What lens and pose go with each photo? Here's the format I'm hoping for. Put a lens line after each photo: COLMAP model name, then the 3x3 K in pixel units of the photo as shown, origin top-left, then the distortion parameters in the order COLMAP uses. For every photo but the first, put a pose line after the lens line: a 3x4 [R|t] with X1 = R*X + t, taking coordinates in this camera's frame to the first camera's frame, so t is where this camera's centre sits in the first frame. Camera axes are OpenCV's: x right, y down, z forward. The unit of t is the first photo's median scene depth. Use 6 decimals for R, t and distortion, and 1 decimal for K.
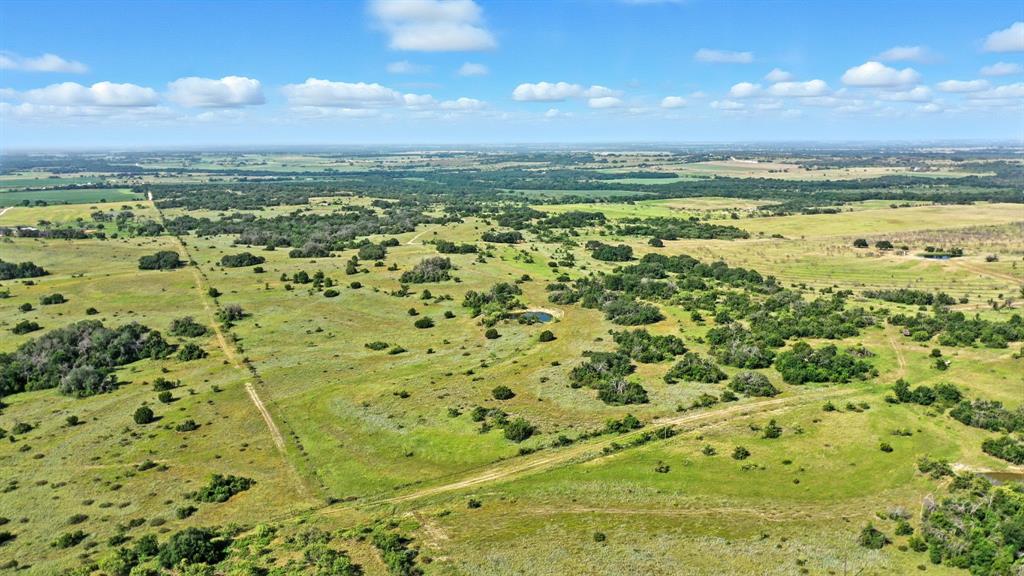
lens RADIAL K [[808.3, 0, 511.1], [0, 808.3, 286.8], [0, 0, 1]] dist [0.002863, -0.005192]
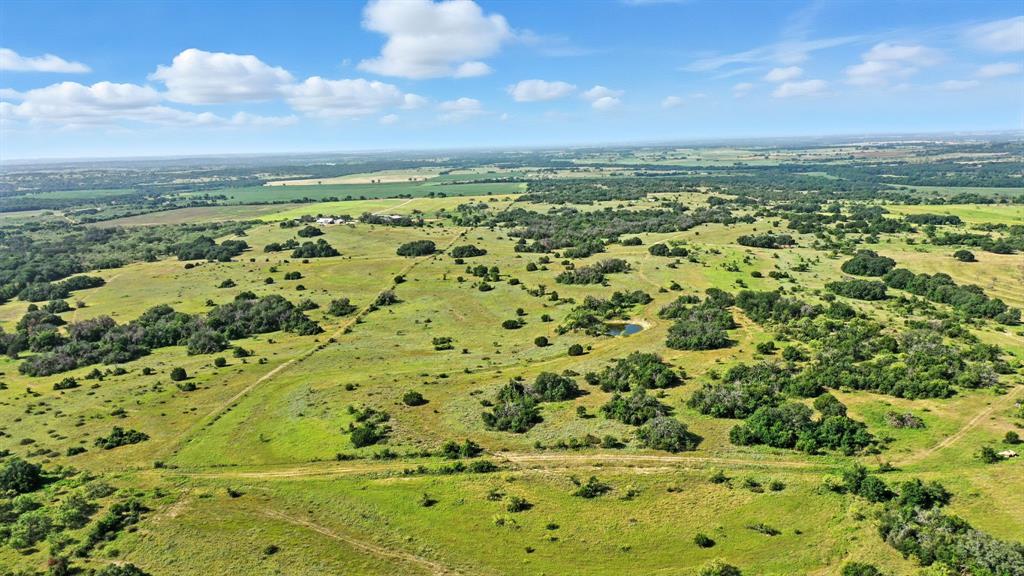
lens RADIAL K [[808.3, 0, 511.4], [0, 808.3, 289.4], [0, 0, 1]] dist [0.002863, -0.005192]
pose [[0.844514, 0.075056, -0.530248, 0.293686], [-0.068962, 0.997128, 0.031307, -0.020148], [0.531074, 0.010128, 0.847265, 0.109168]]
